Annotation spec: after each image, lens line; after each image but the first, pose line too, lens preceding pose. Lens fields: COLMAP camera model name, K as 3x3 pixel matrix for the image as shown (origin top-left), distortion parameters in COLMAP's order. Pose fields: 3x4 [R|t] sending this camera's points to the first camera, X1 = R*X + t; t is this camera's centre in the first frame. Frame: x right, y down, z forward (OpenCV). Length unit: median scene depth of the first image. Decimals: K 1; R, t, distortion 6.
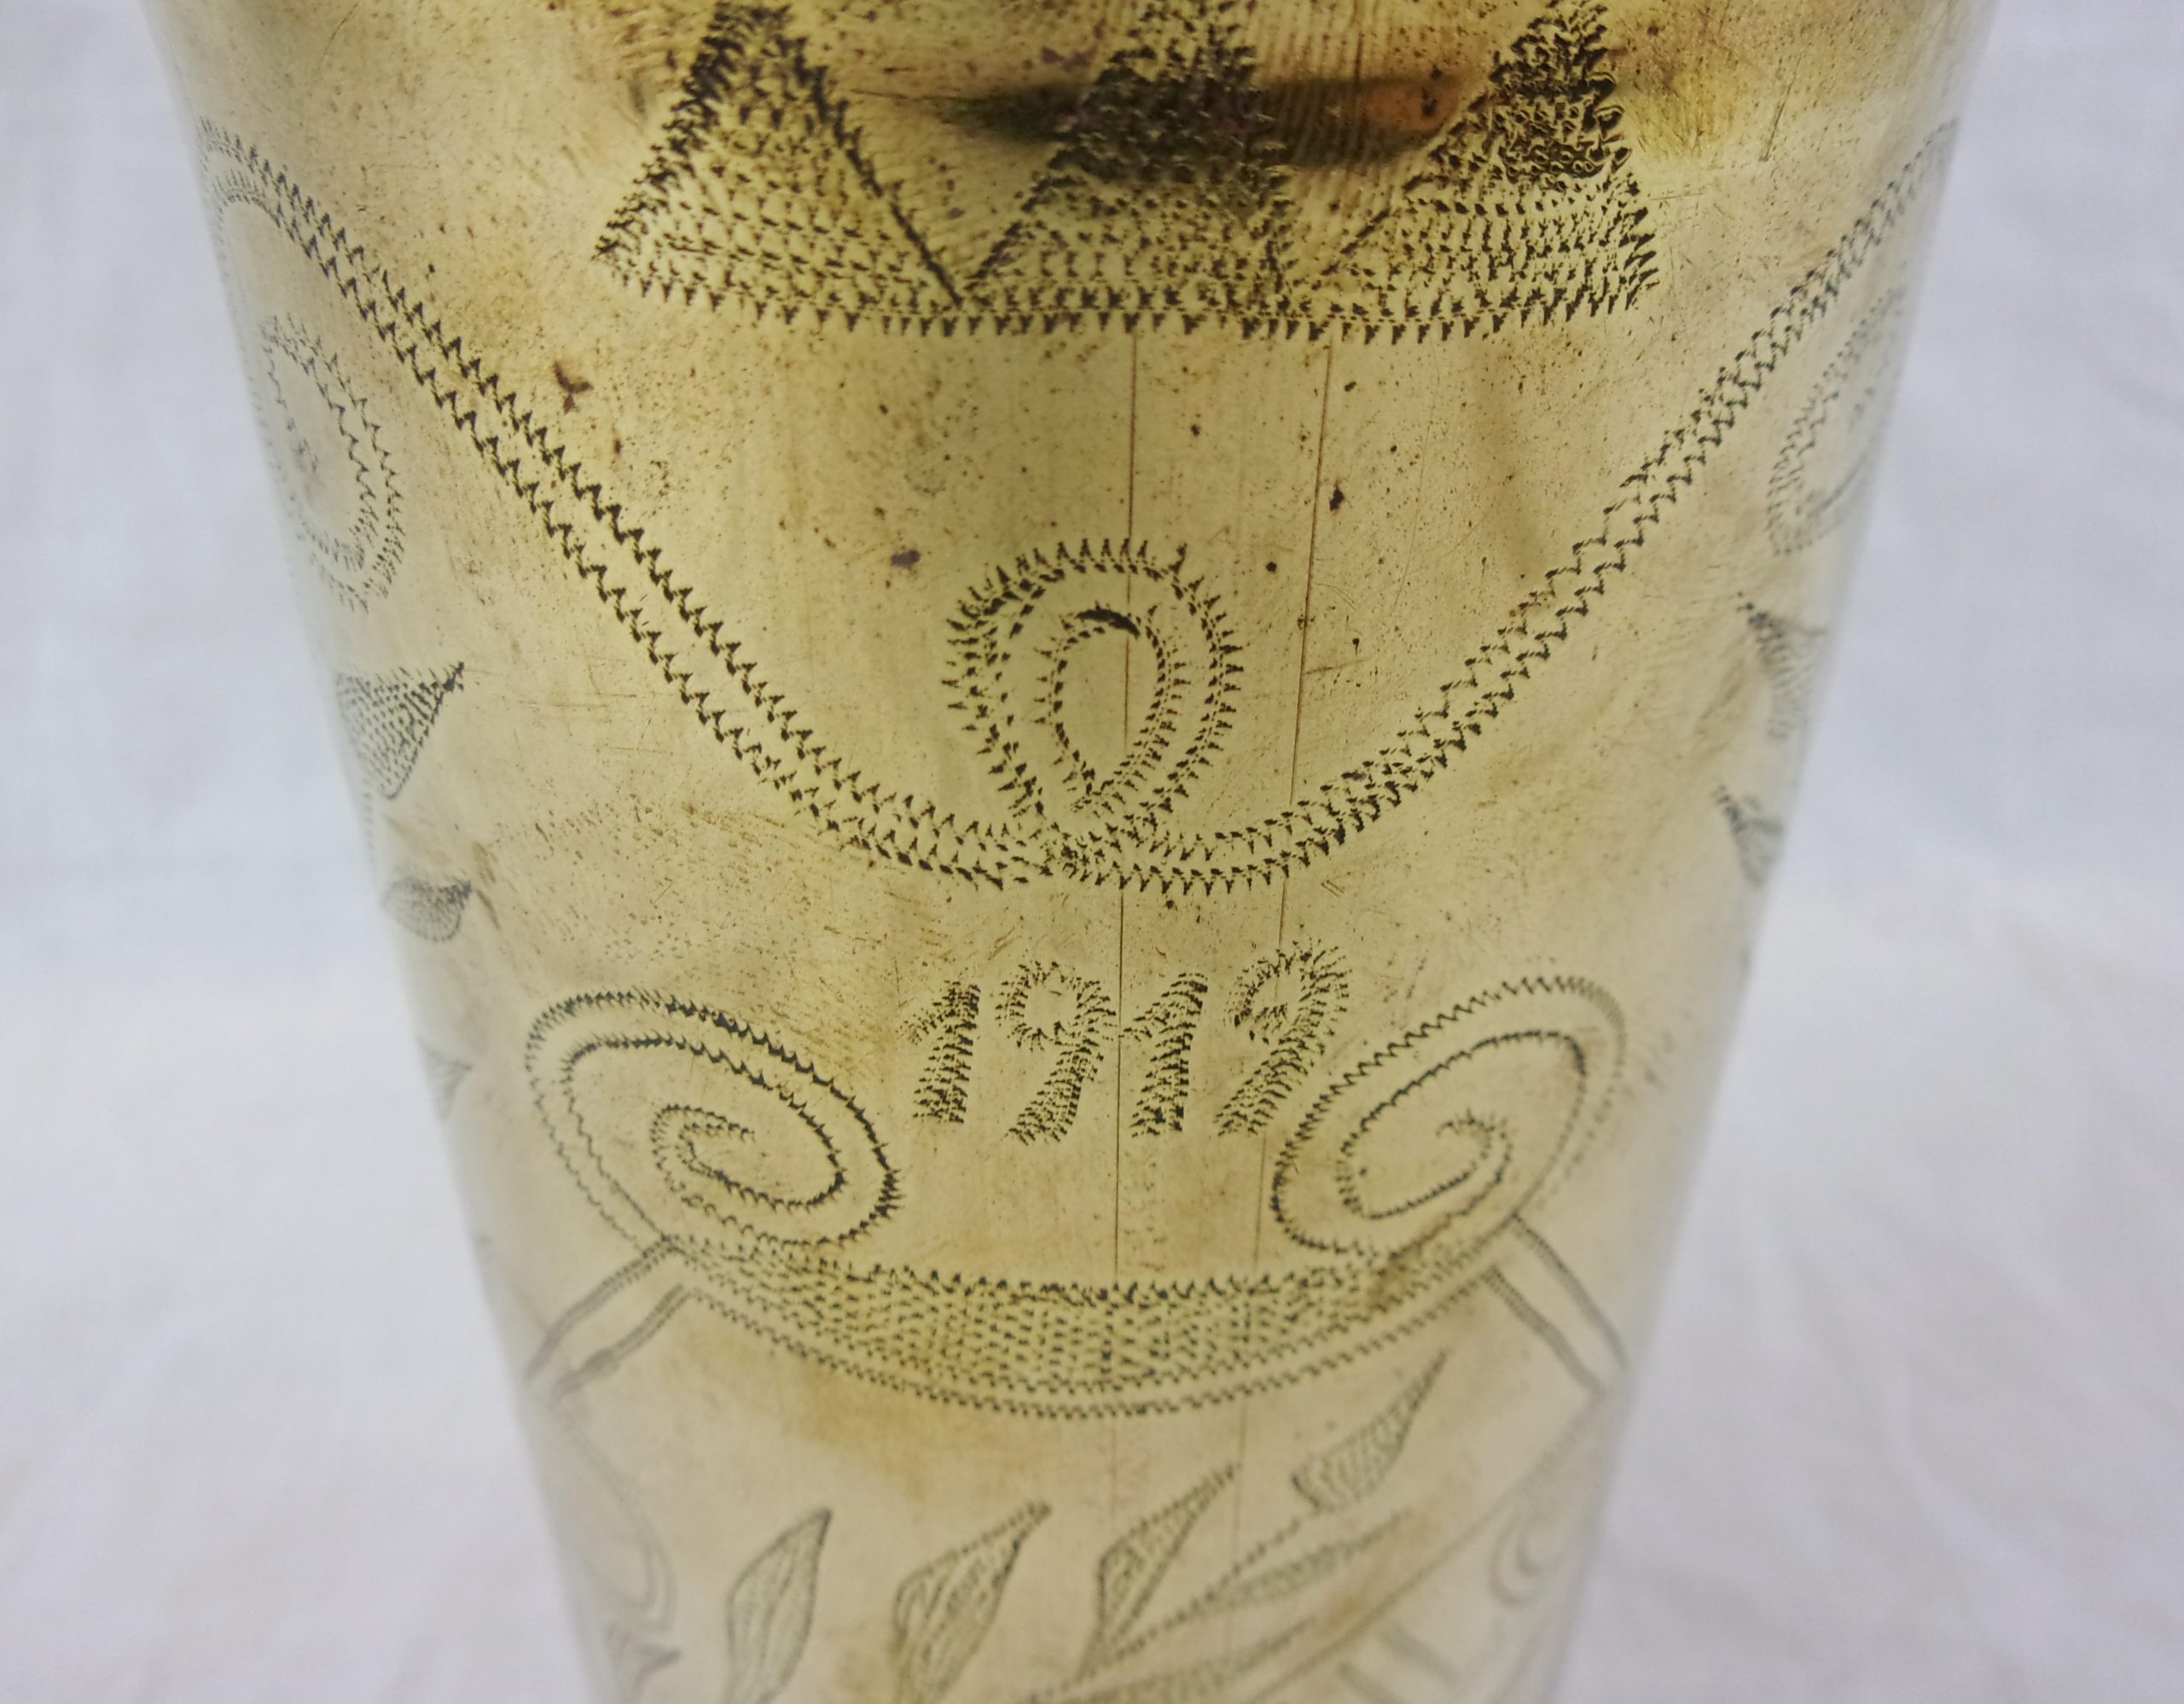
lens RADIAL K [[2254.8, 0, 1047.4], [0, 2254.8, 850.1], [0, 0, 1]] dist [-0.012935, -0.007689]
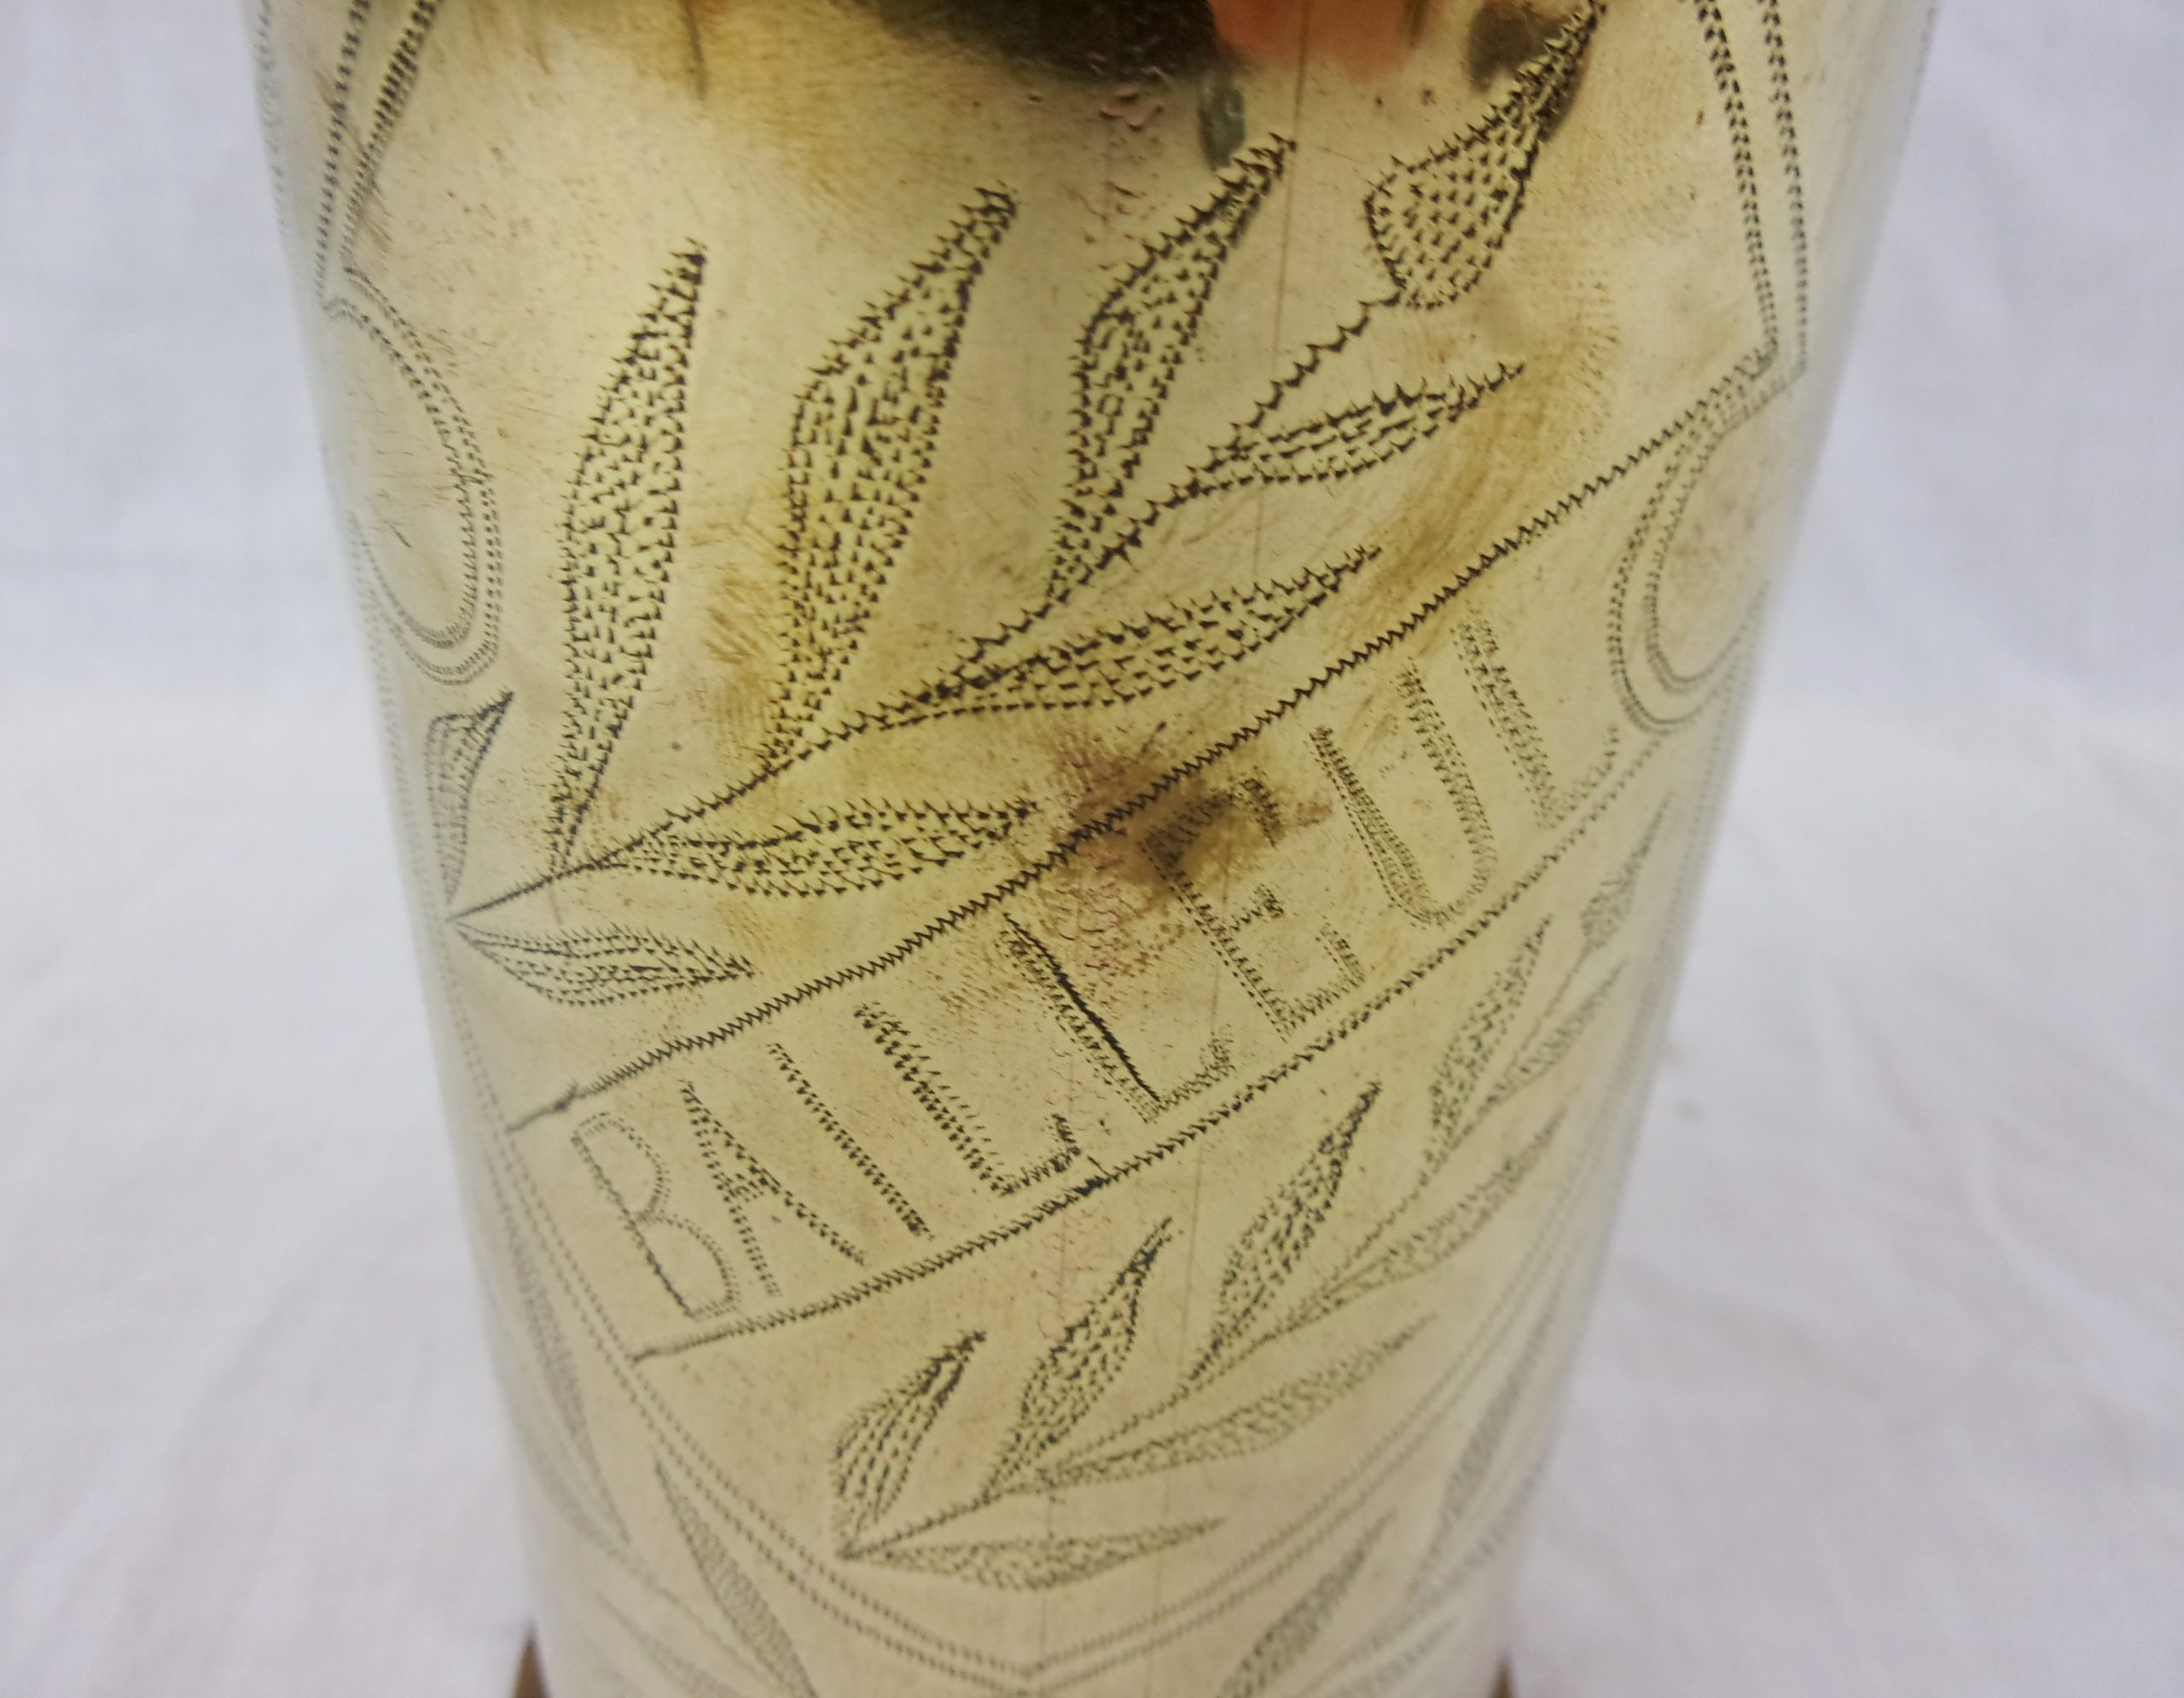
lens RADIAL K [[2340.0, 0, 1055.0], [0, 2340.0, 847.6], [0, 0, 1]] dist [-0.089293, -0.007408]
pose [[0.998590, 0.052951, -0.003844, 0.028398], [-0.052875, 0.998445, 0.017662, 0.508044], [0.004773, -0.017434, 0.999837, 0.304803]]
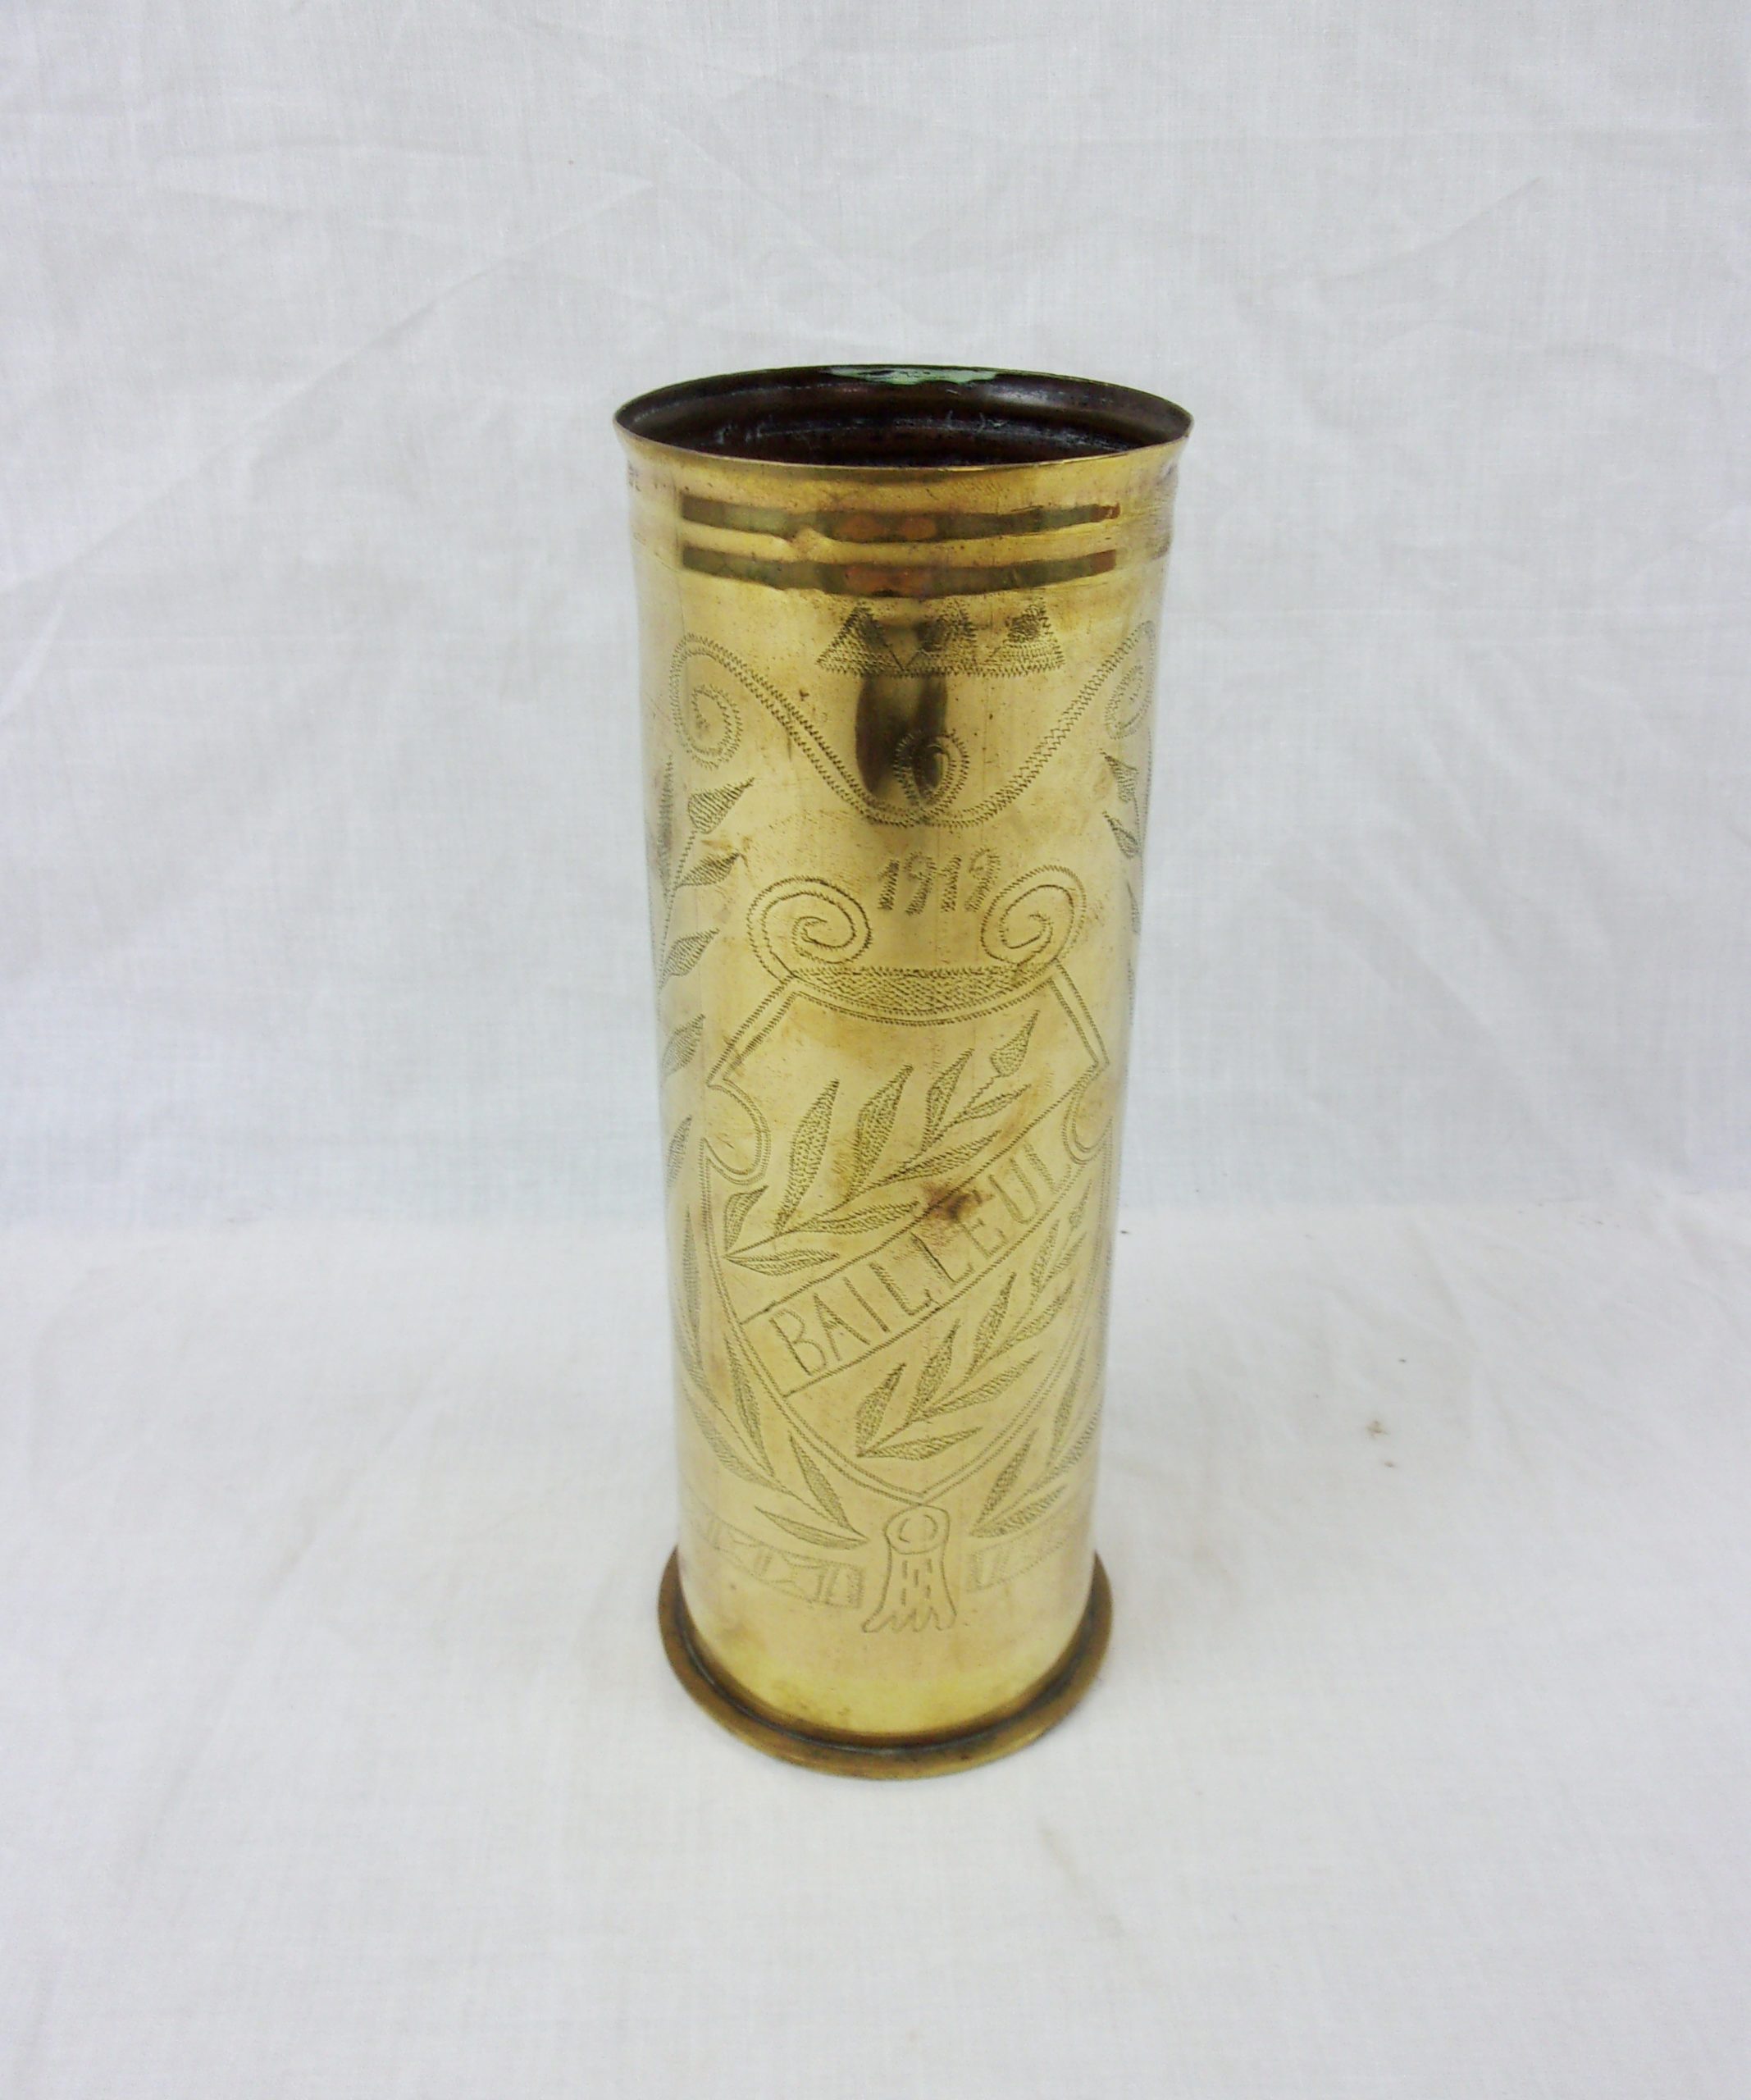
lens RADIAL K [[1884.4, 0, 875.5], [0, 1884.4, 1050.0], [0, 0, 1]] dist [0.002556, -0.000244]
pose [[0.996440, -0.042675, 0.072707, -0.251045], [0.048286, 0.995842, -0.077248, 0.495665], [-0.069108, 0.080484, 0.994357, -1.656720]]
